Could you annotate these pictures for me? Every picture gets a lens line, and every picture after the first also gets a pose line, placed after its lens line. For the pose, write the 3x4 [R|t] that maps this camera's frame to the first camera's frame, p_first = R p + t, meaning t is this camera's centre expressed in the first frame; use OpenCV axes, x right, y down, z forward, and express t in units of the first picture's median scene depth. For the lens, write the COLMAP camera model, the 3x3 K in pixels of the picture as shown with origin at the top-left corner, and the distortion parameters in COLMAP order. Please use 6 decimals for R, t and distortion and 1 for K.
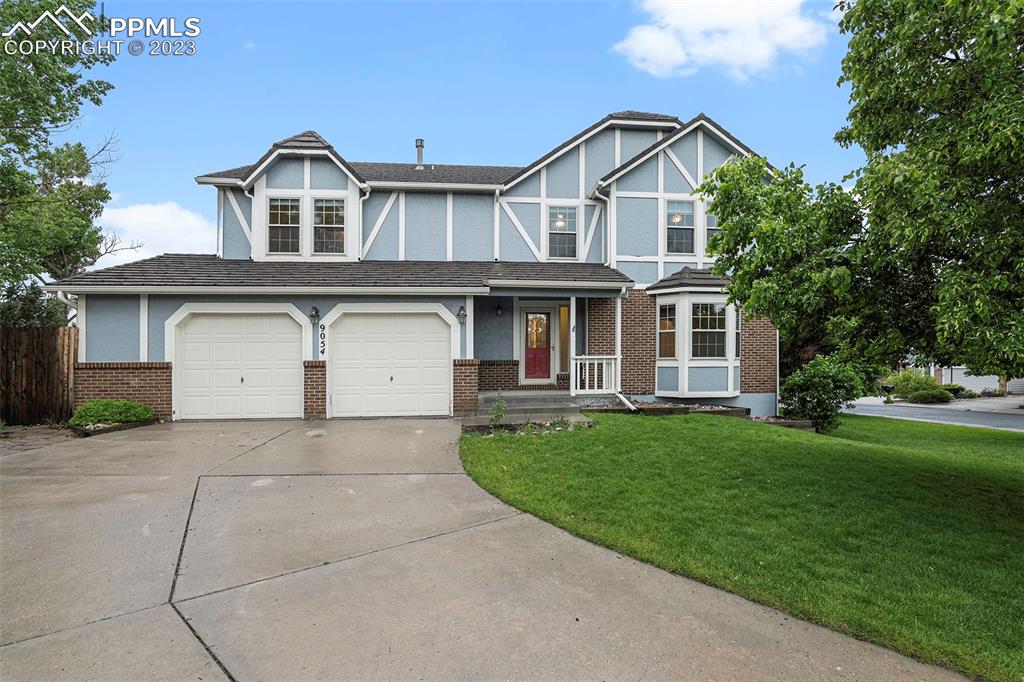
lens RADIAL K [[484.2, 0, 510.0], [0, 484.2, 345.9], [0, 0, 1]] dist [-0.000941, 0.000199]
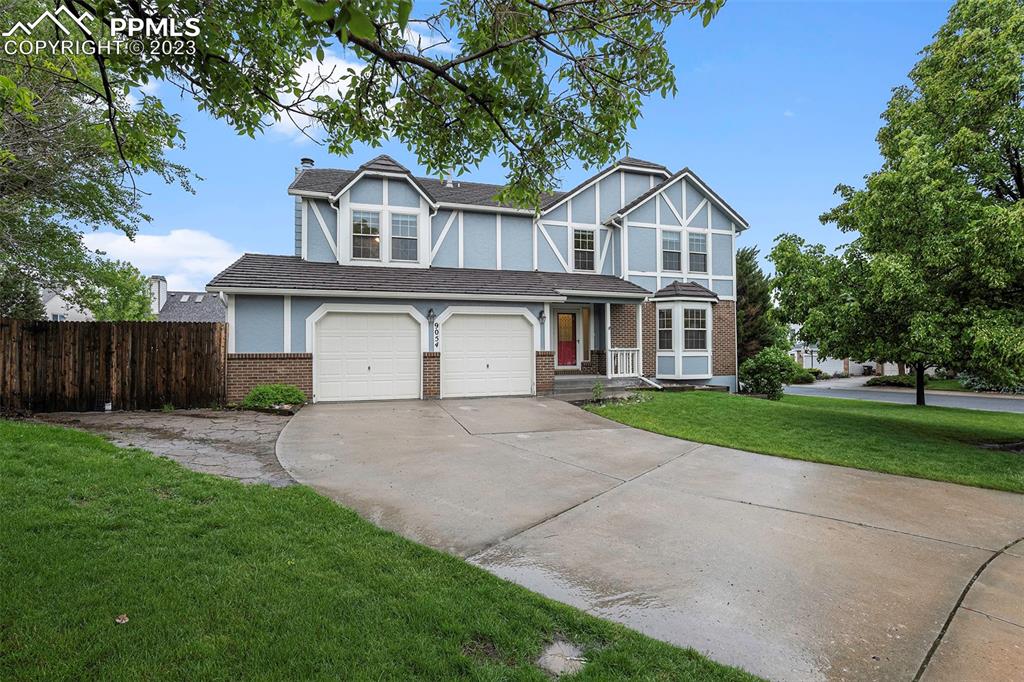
lens RADIAL K [[468.4, 0, 511.4], [0, 468.4, 325.4], [0, 0, 1]] dist [-0.001188, 0.000012]
pose [[0.978787, 0.012184, 0.204516, -0.353381], [-0.008170, 0.999757, -0.020455, -0.011447], [-0.204716, 0.018351, 0.978649, -0.171287]]
